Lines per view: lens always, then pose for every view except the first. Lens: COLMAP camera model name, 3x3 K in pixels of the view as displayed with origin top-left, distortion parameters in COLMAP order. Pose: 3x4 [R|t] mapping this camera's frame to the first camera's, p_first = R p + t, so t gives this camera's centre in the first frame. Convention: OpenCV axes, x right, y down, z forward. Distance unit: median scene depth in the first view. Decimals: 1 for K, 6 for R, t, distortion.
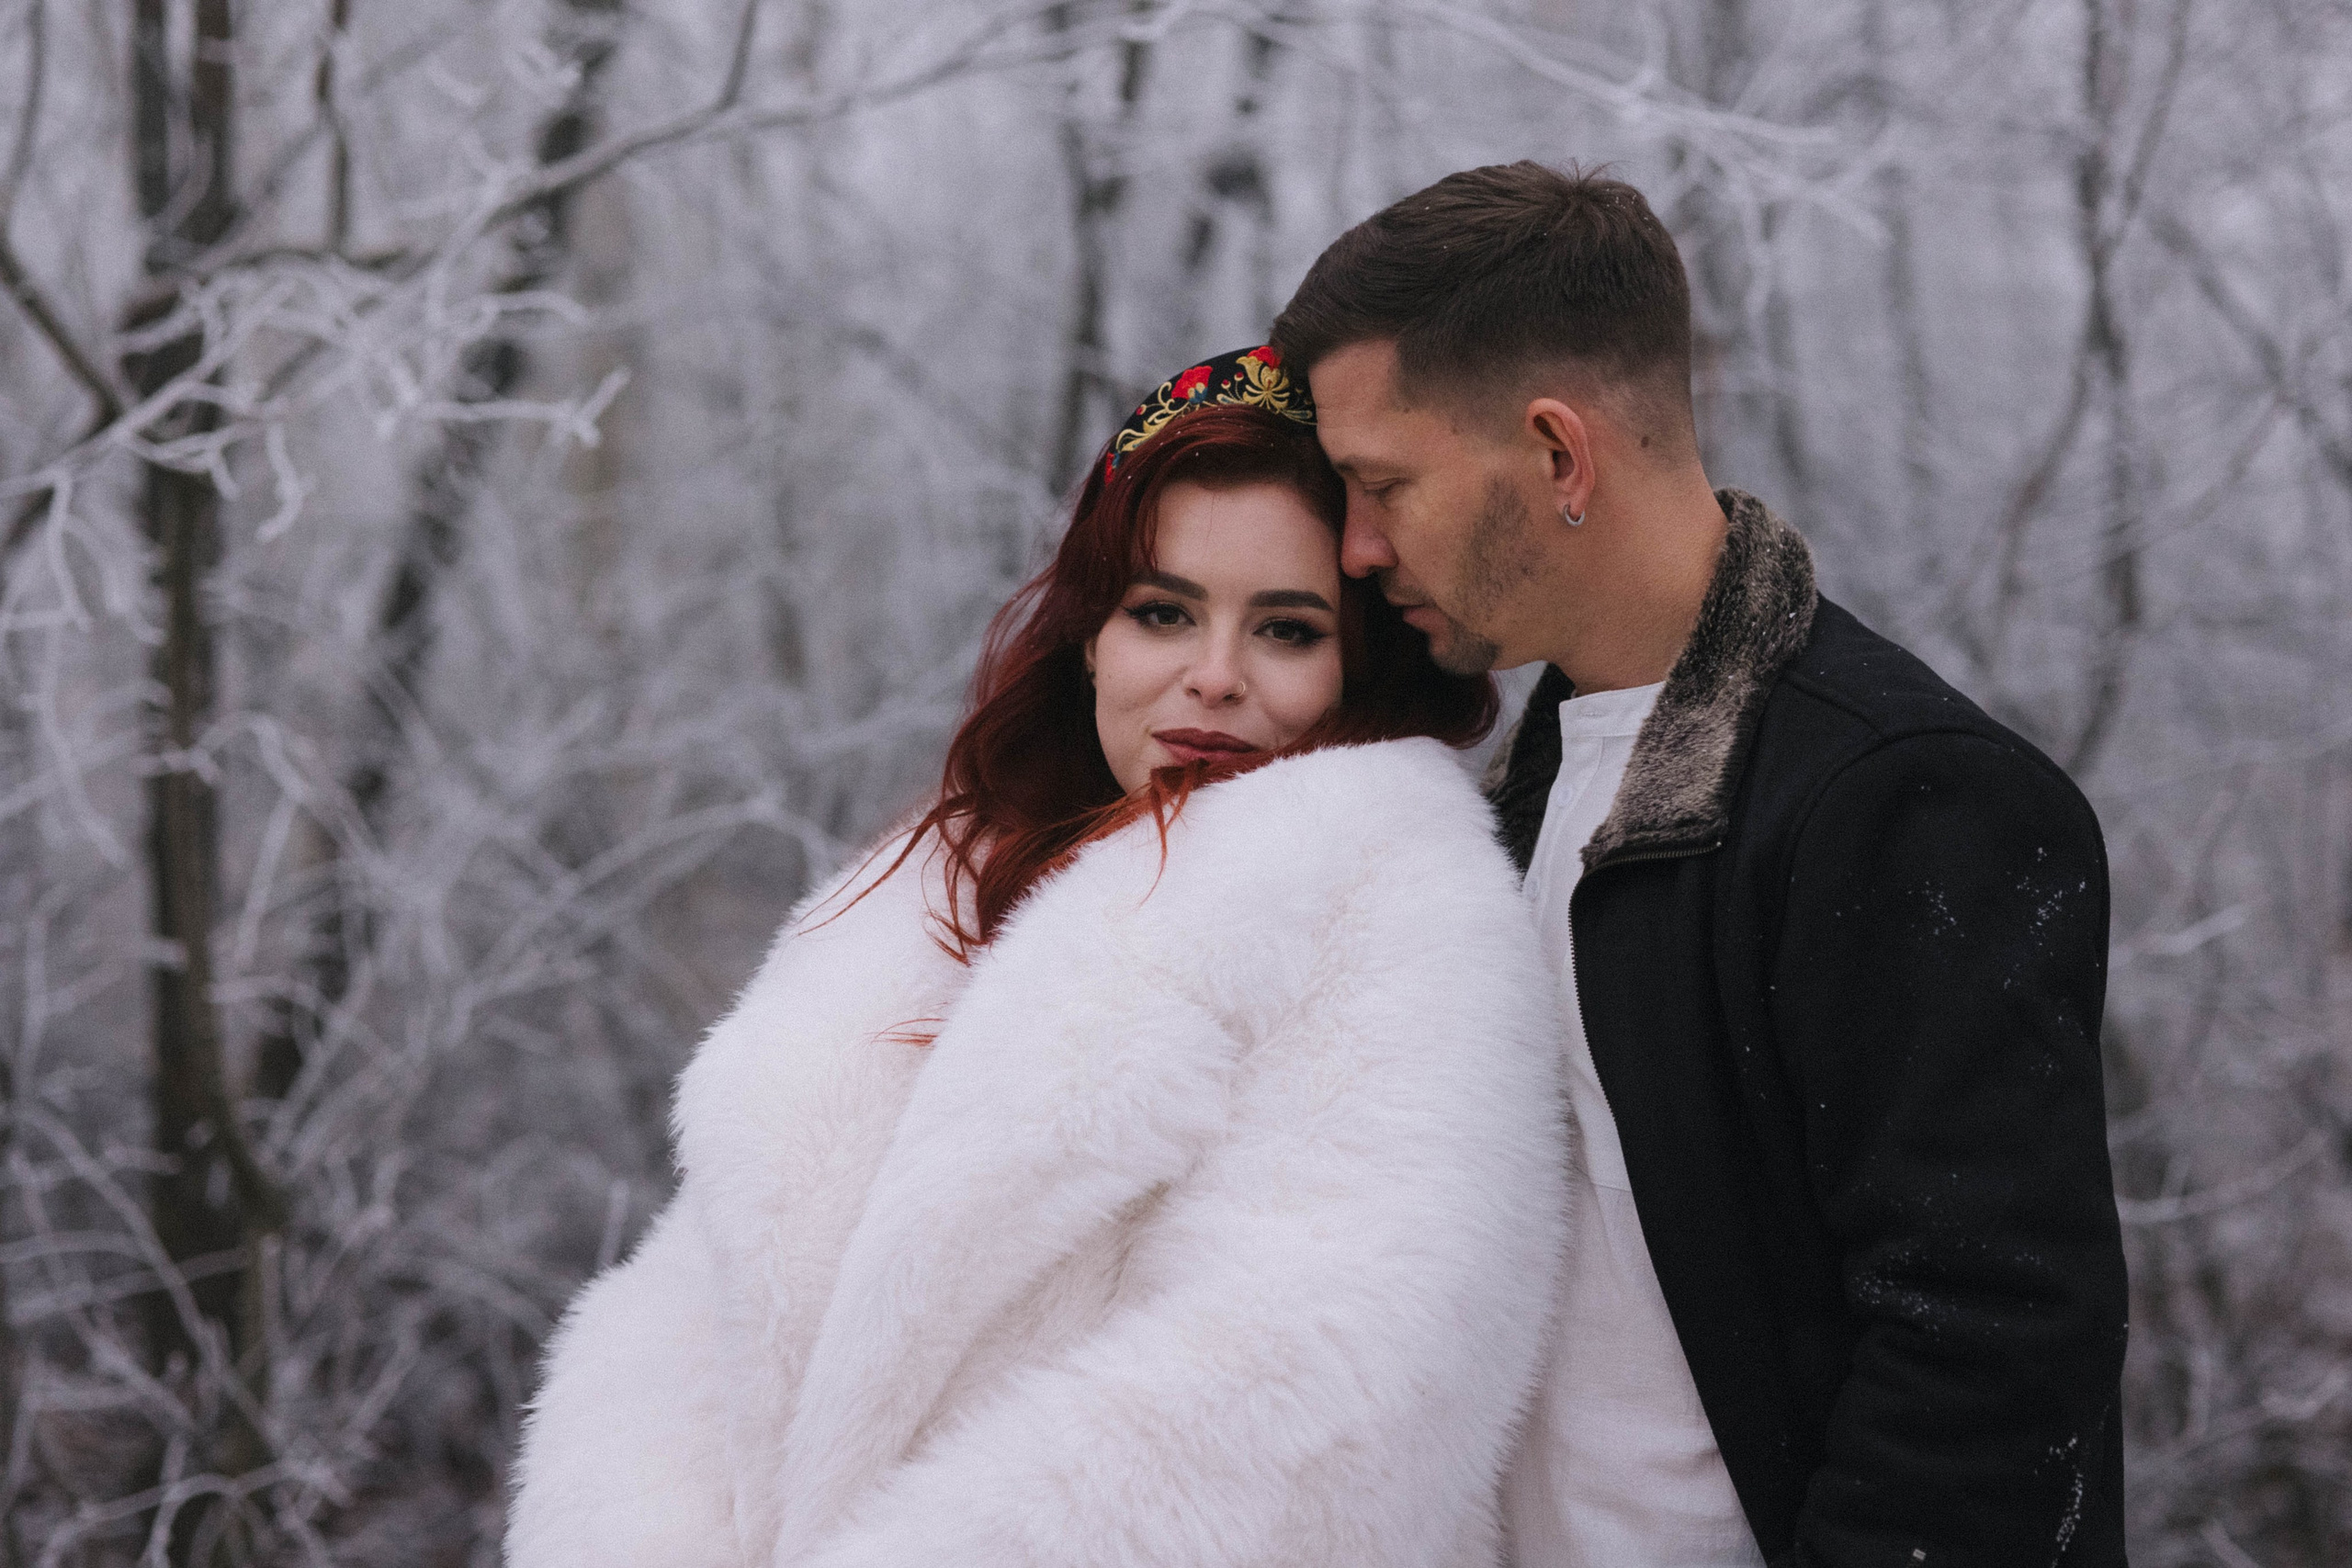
lens RADIAL K [[7971.0, 0, 1176.0], [0, 7971.0, 784.0], [0, 0, 1]] dist [-0.088400, 0.889346]
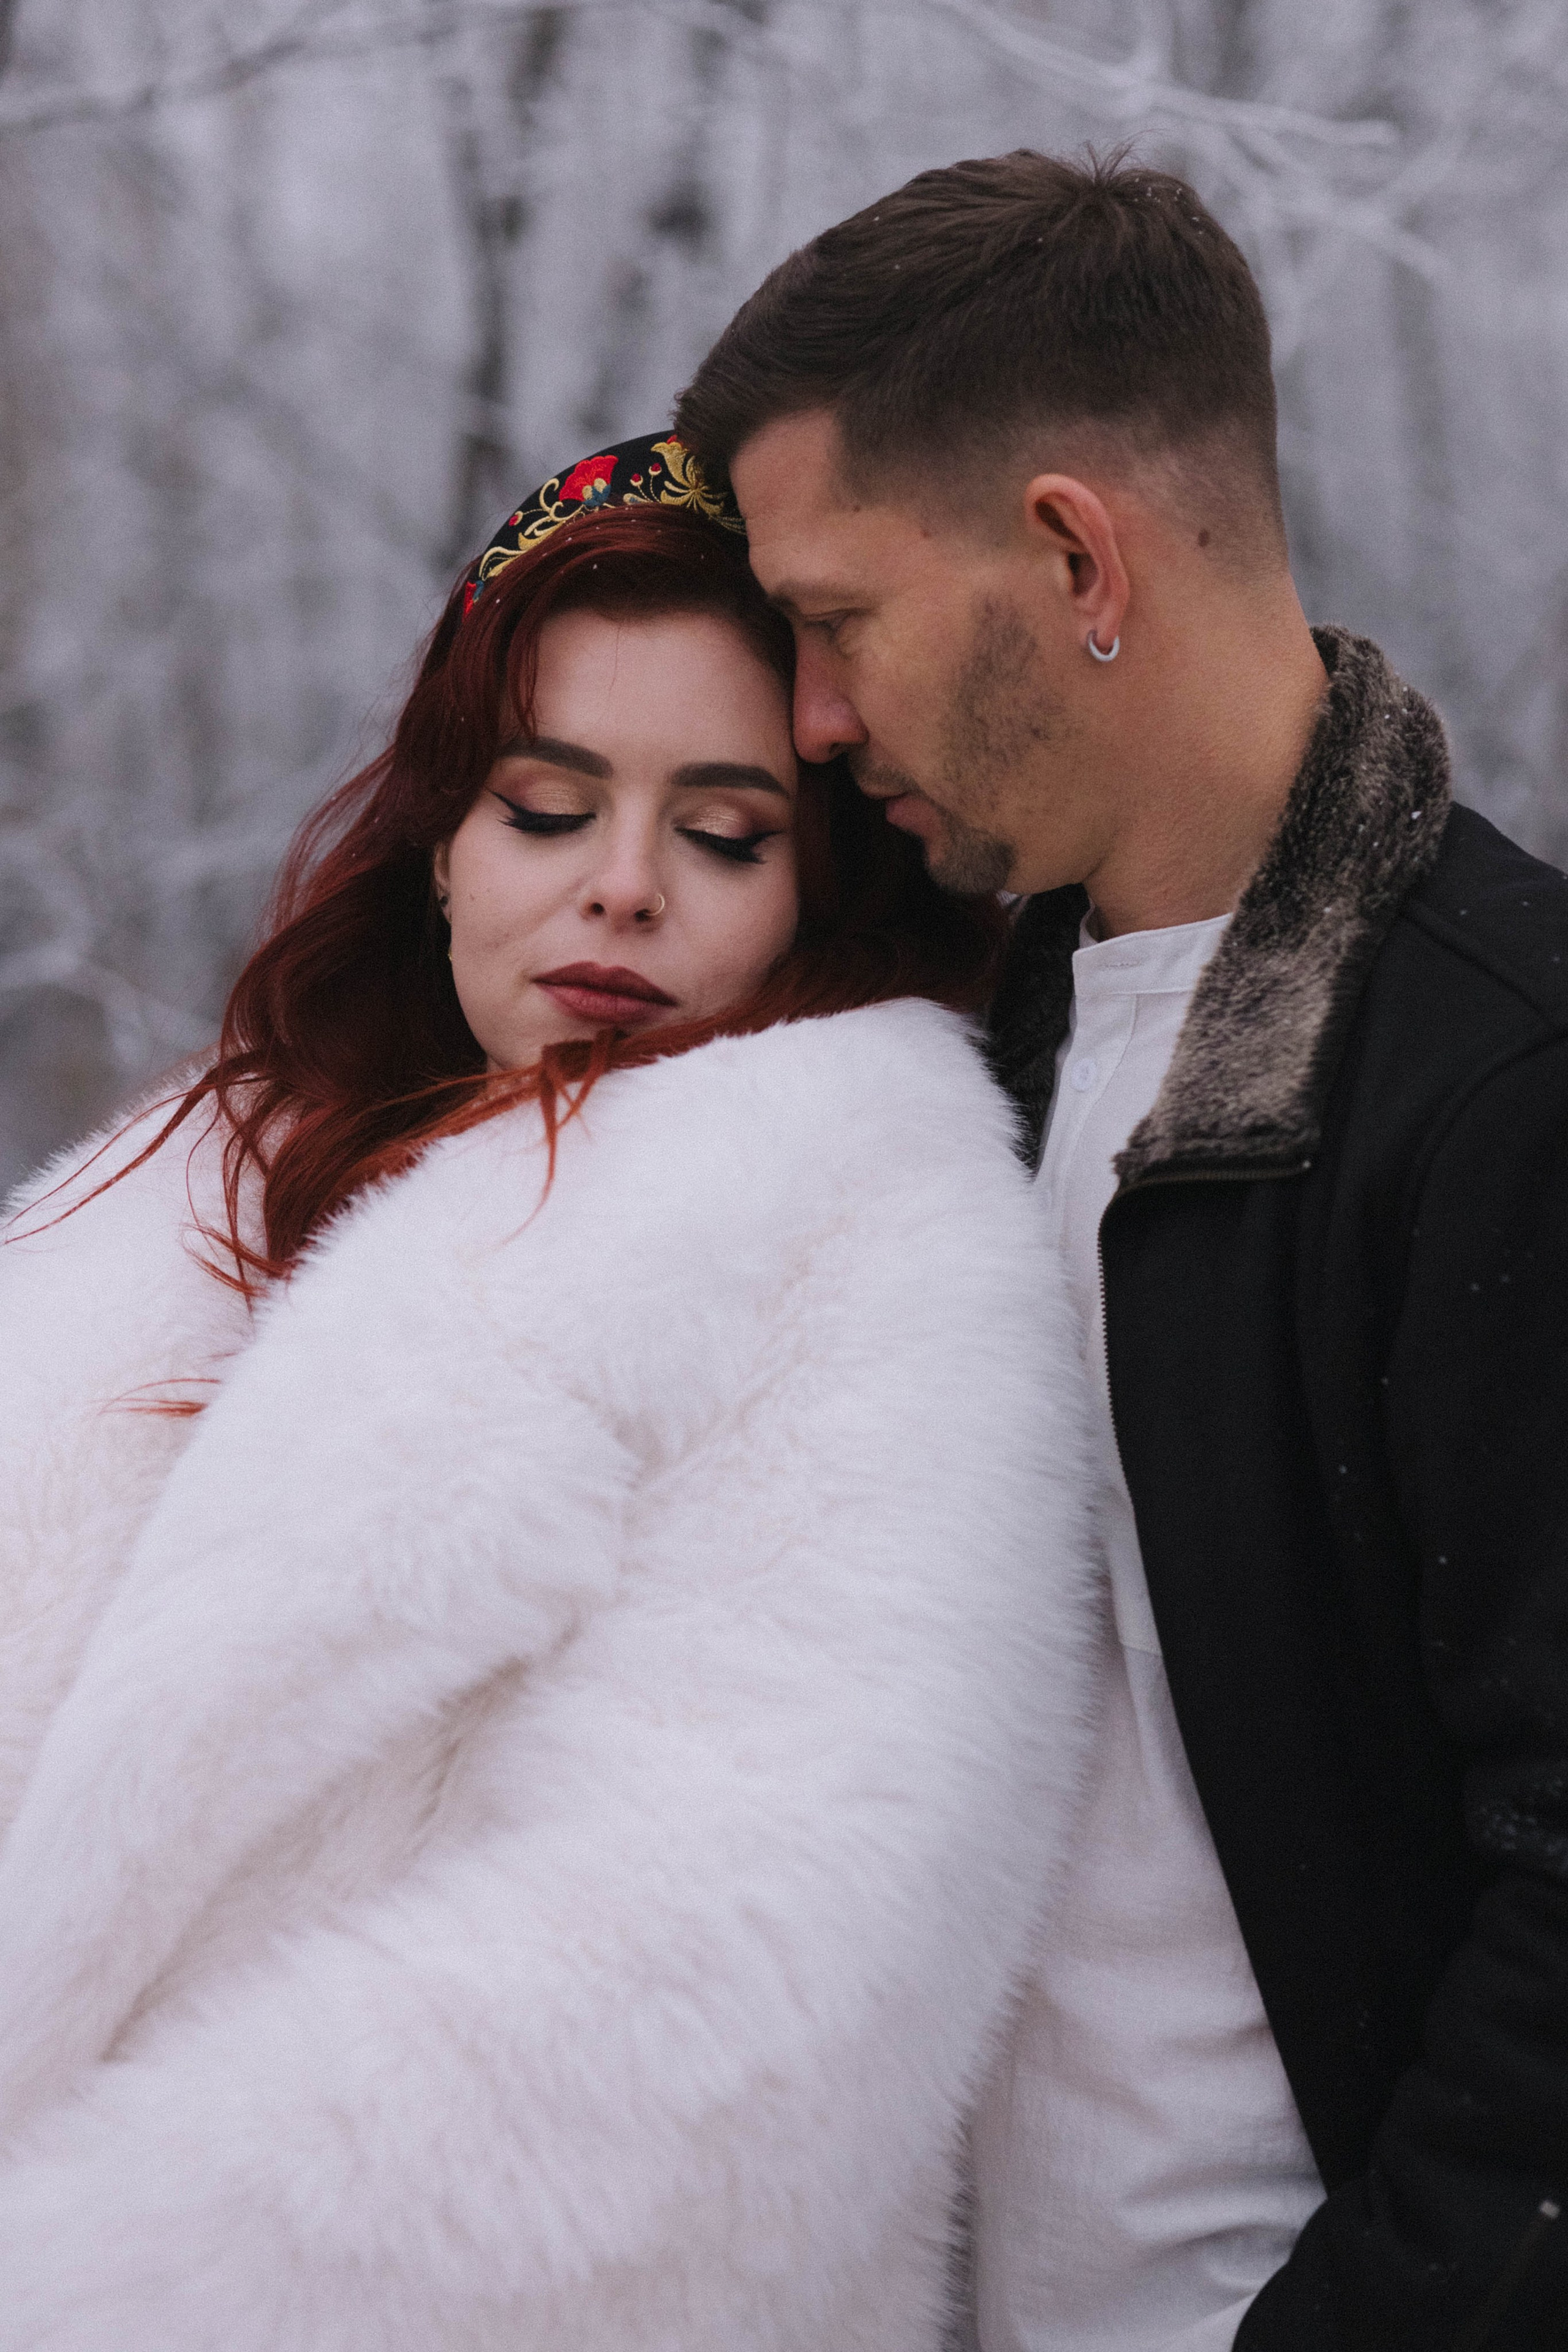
lens RADIAL K [[7971.8, 0, 784.0], [0, 7971.8, 1176.0], [0, 0, 1]] dist [-0.088400, 0.889346]
pose [[0.997292, 0.062657, 0.038508, -0.007492], [-0.064102, 0.997239, 0.037491, -0.017092], [-0.036052, -0.039858, 0.998555, 0.307184]]
